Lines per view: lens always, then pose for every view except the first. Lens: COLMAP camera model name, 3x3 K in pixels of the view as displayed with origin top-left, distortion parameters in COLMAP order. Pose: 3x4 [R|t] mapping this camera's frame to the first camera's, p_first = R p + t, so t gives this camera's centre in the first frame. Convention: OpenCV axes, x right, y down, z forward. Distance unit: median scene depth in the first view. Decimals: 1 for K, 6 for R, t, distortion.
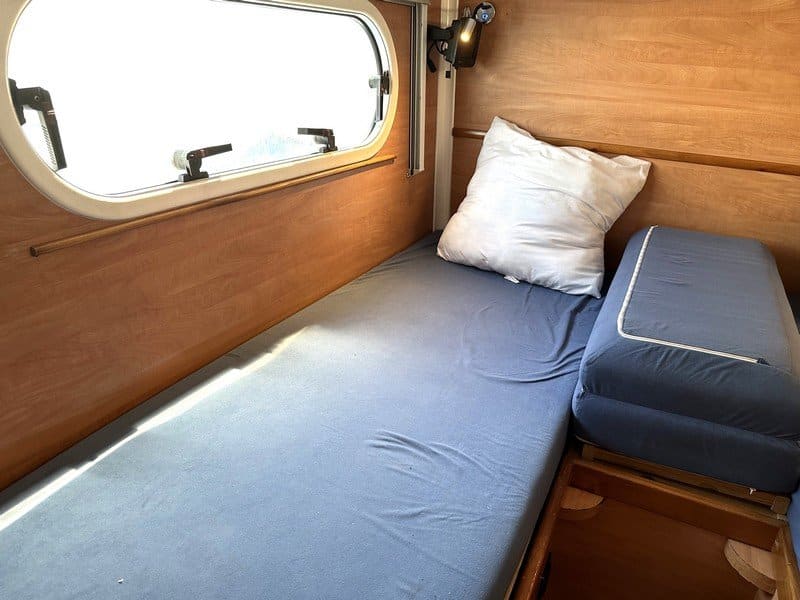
lens RADIAL K [[592.1, 0, 397.0], [0, 592.1, 316.6], [0, 0, 1]] dist [0.089538, -0.125449]
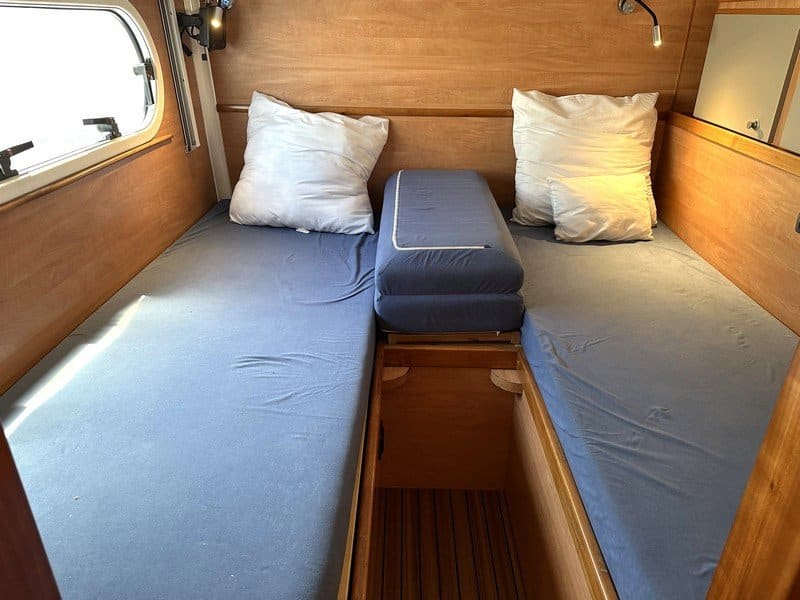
lens RADIAL K [[592.1, 0, 397.0], [0, 592.1, 316.6], [0, 0, 1]] dist [0.089538, -0.125449]
pose [[0.911735, -0.219564, 0.347175, -0.089612], [0.202455, 0.975569, 0.085301, 0.044611], [-0.357423, -0.007485, 0.933913, -0.182638]]
